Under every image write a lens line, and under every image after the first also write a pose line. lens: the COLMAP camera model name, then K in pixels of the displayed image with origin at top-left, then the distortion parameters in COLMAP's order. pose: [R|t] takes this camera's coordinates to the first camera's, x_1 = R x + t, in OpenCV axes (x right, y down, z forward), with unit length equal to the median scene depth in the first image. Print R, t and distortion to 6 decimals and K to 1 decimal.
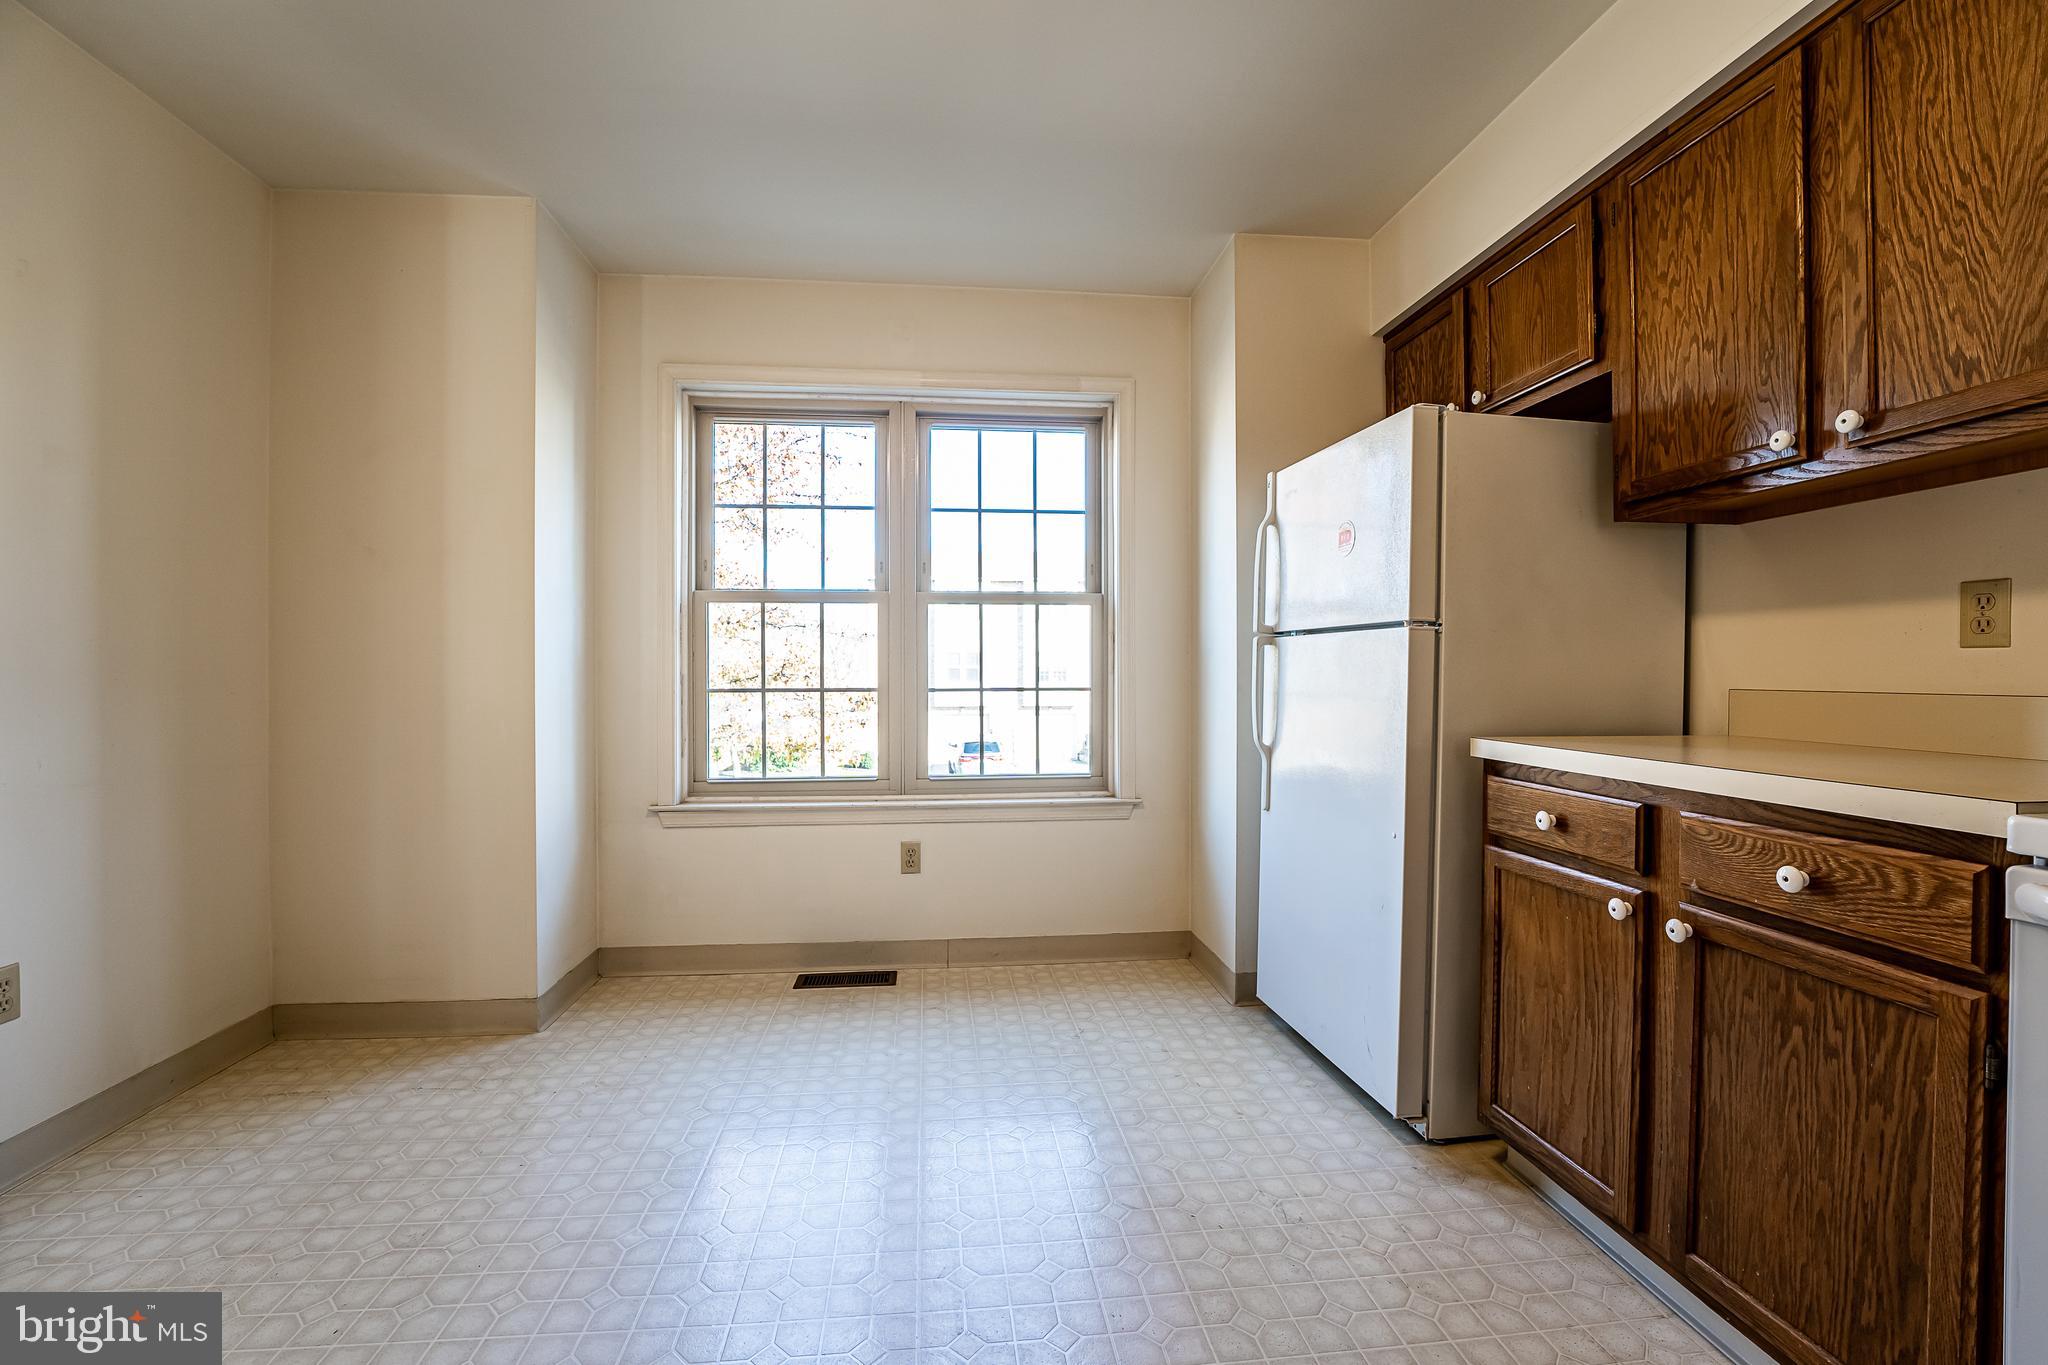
lens RADIAL K [[846.9, 0, 1024.6], [0, 846.9, 678.5], [0, 0, 1]] dist [-0.029888, 0.003823]
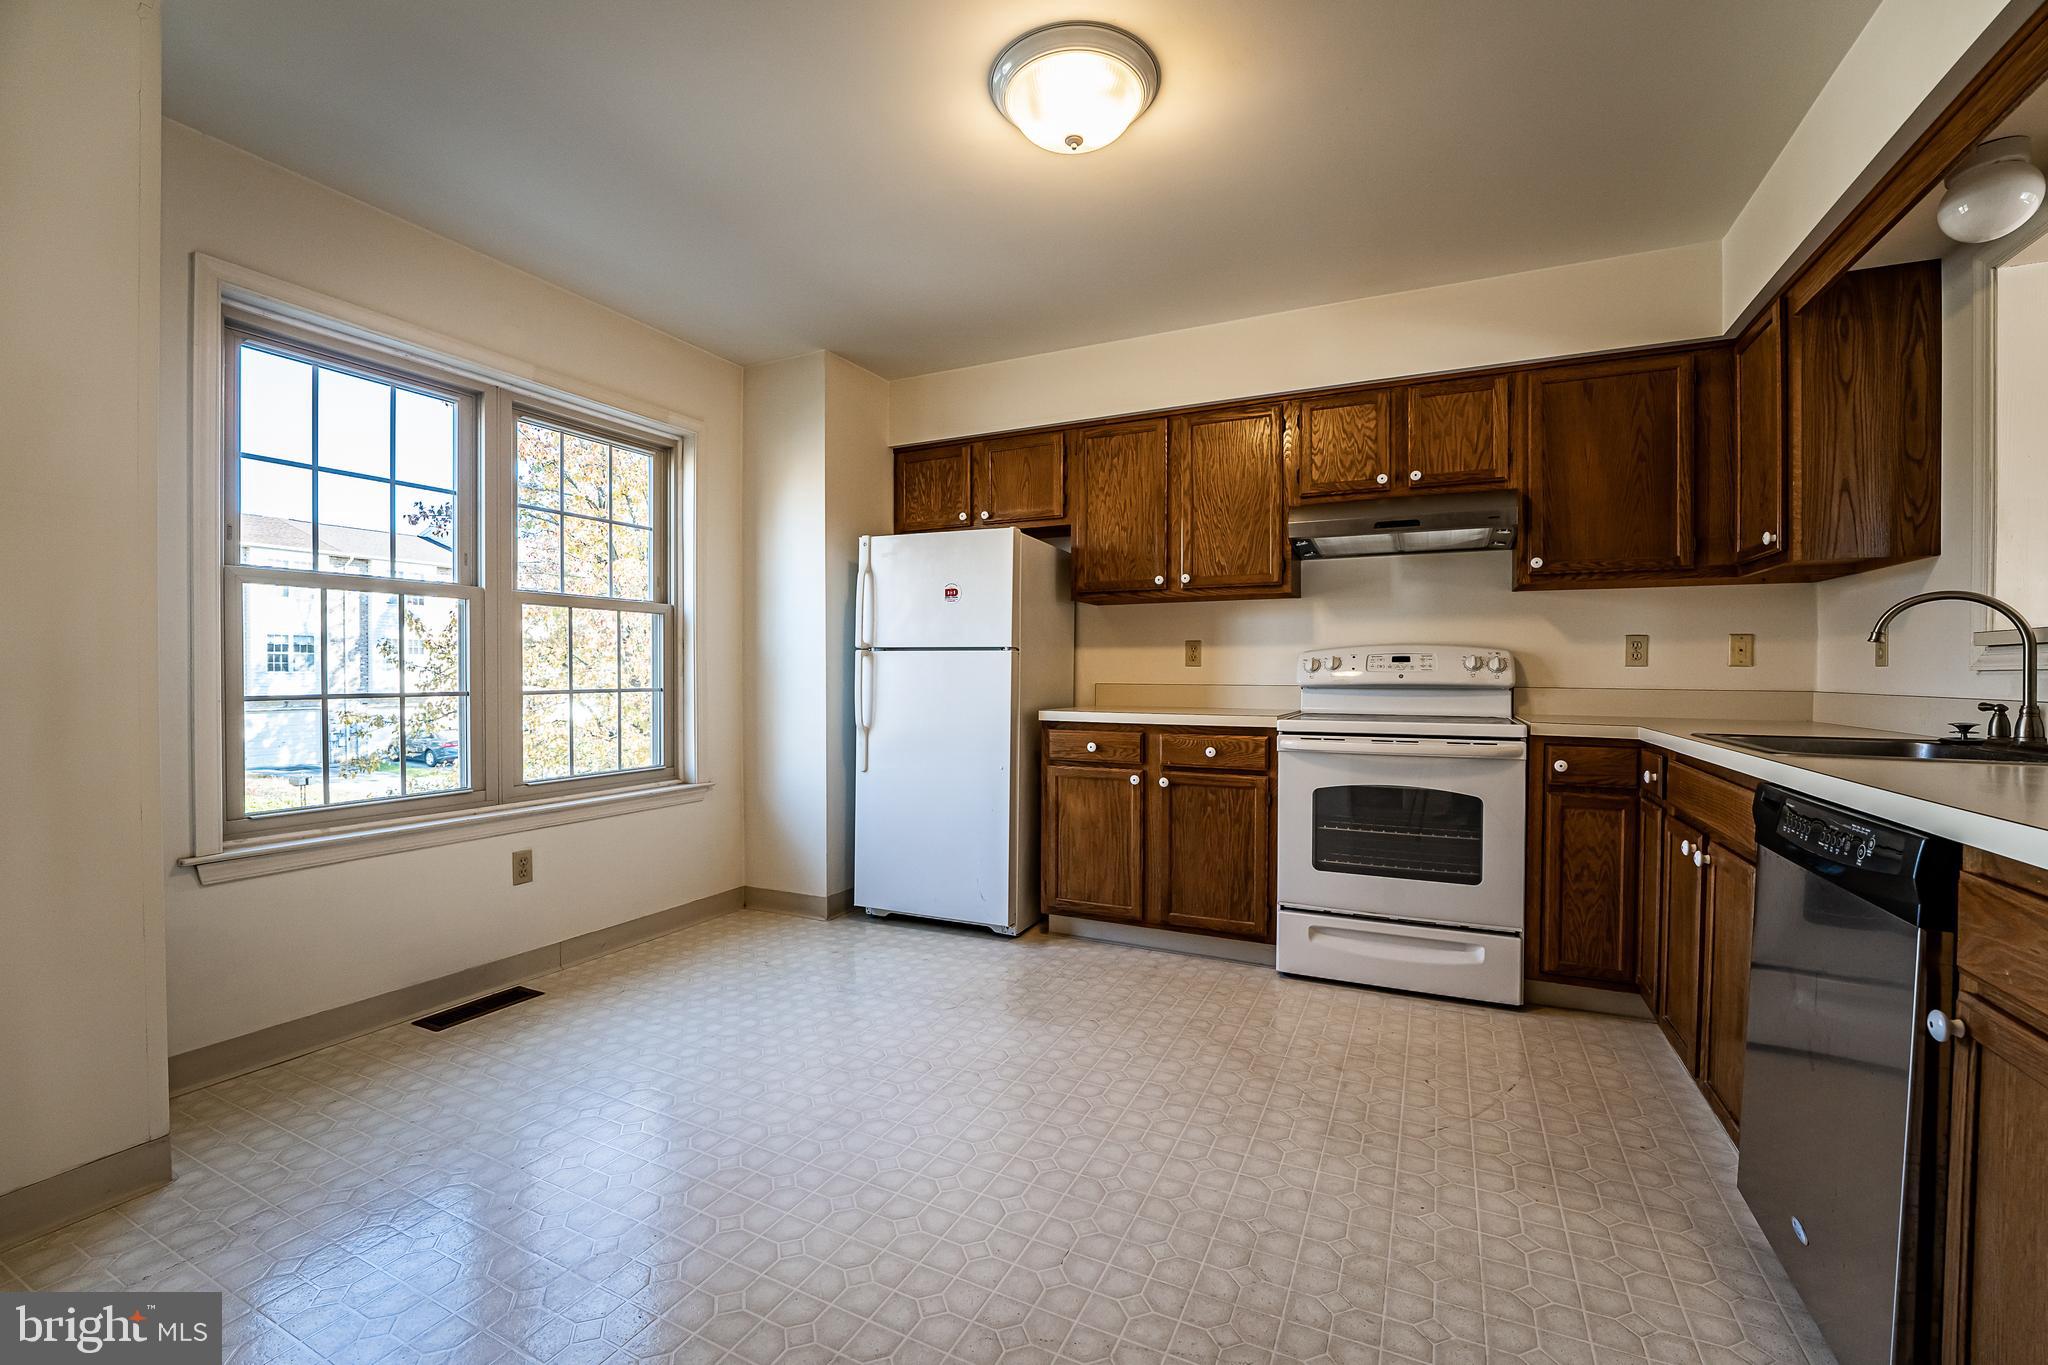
lens RADIAL K [[846.9, 0, 1017.2], [0, 846.9, 673.3], [0, 0, 1]] dist [-0.029888, 0.003823]
pose [[0.538960, -0.001789, 0.842329, -0.754714], [0.003161, 0.999995, 0.000101, -0.008756], [-0.842325, 0.002608, 0.538963, 0.011317]]
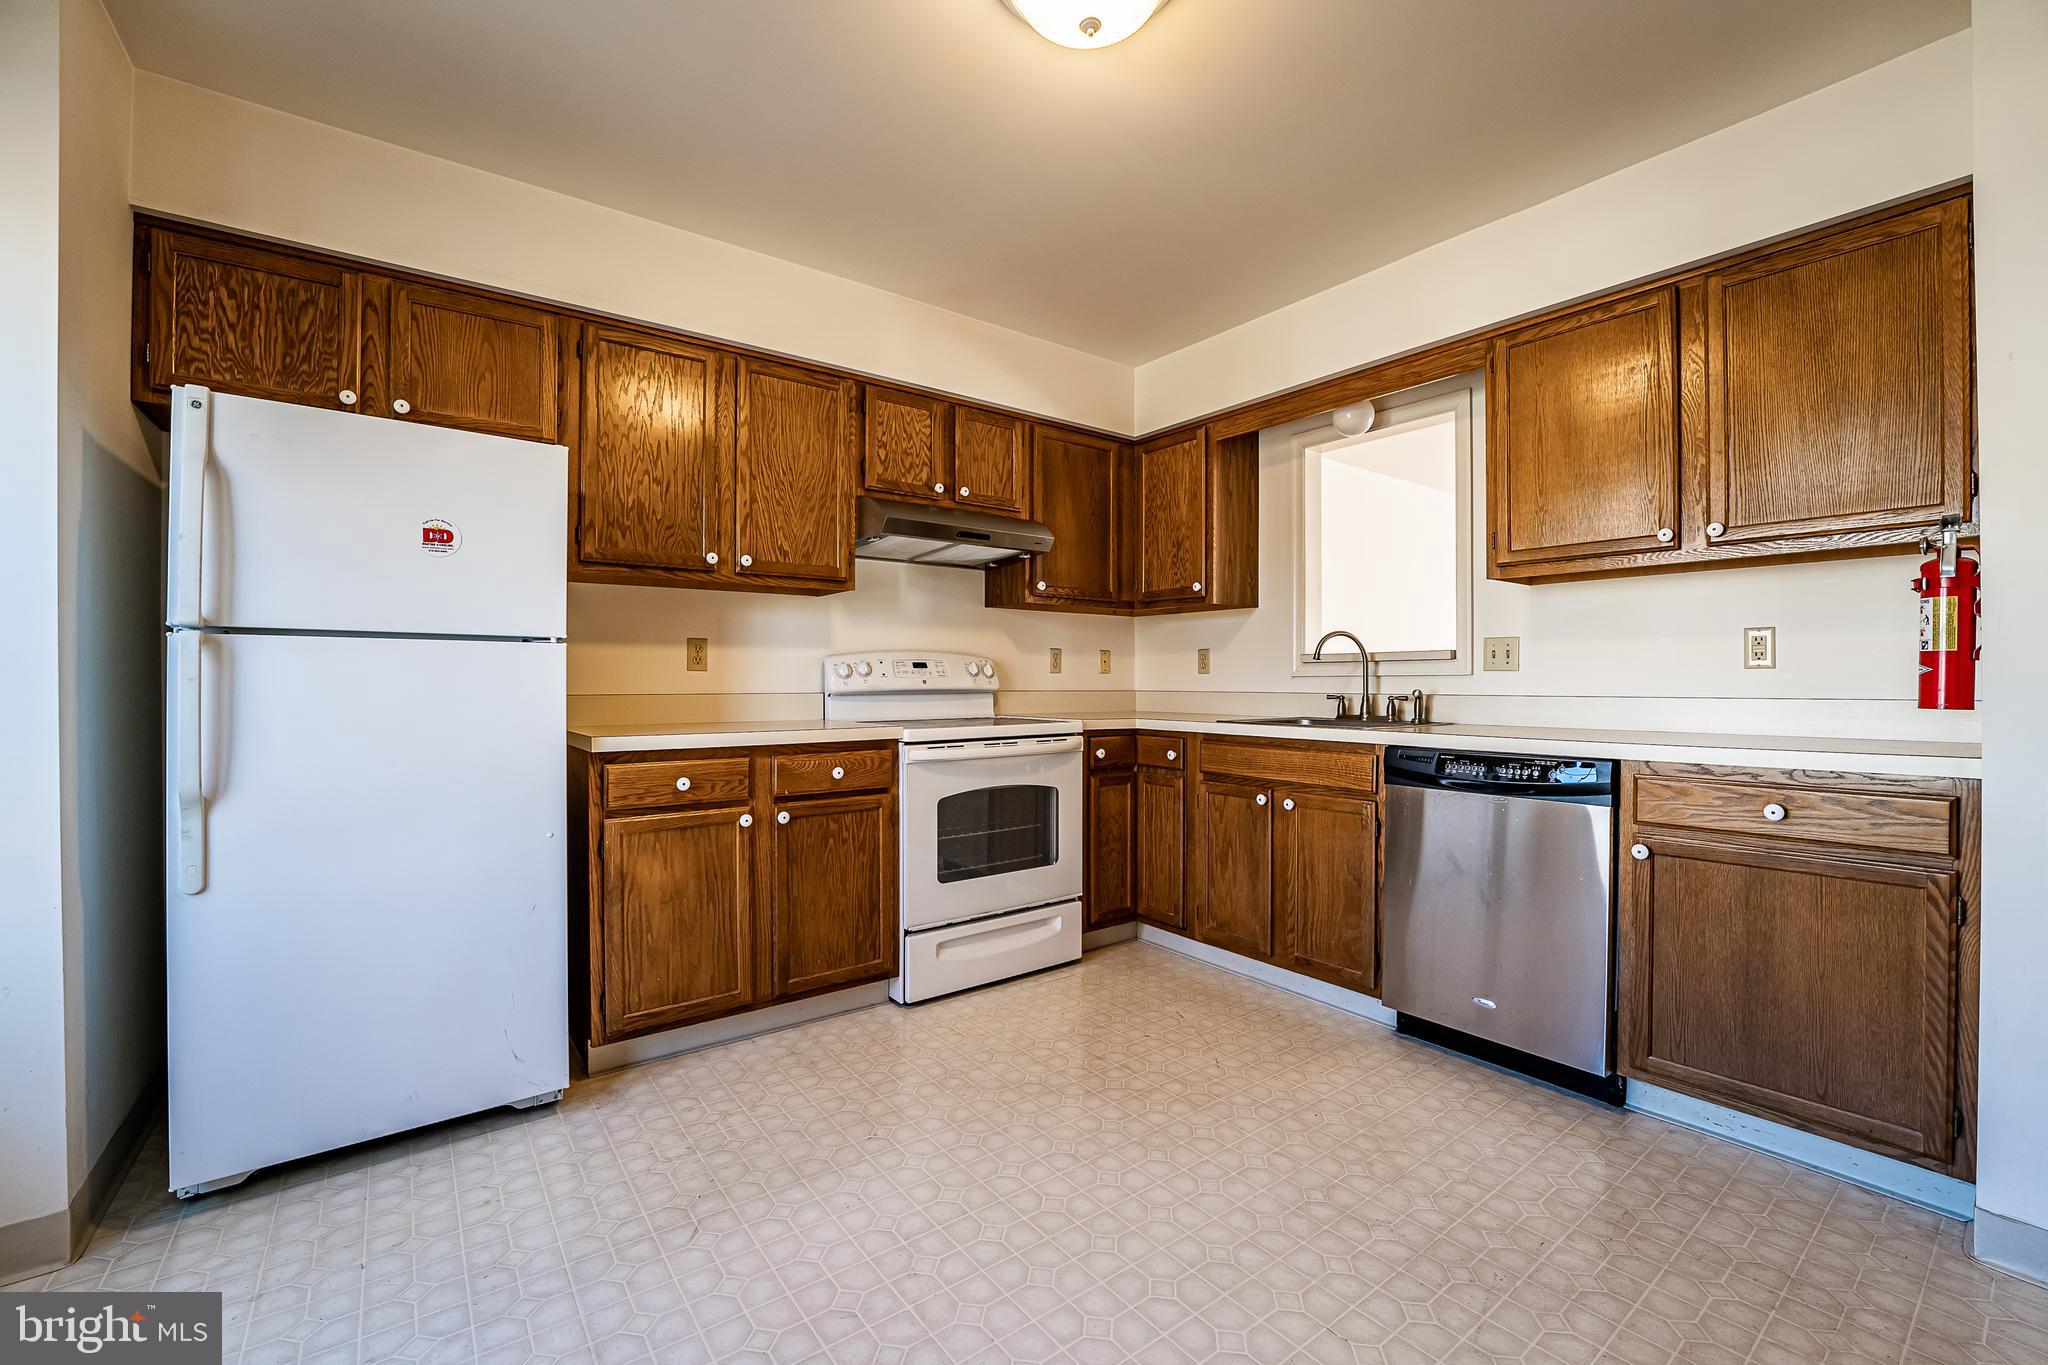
lens RADIAL K [[846.9, 0, 1013.1], [0, 846.9, 686.3], [0, 0, 1]] dist [-0.029888, 0.003823]
pose [[-0.506071, -0.004782, 0.862478, -0.575394], [0.006875, 0.999931, 0.009578, -0.007903], [-0.862464, 0.010776, -0.506003, 0.749331]]
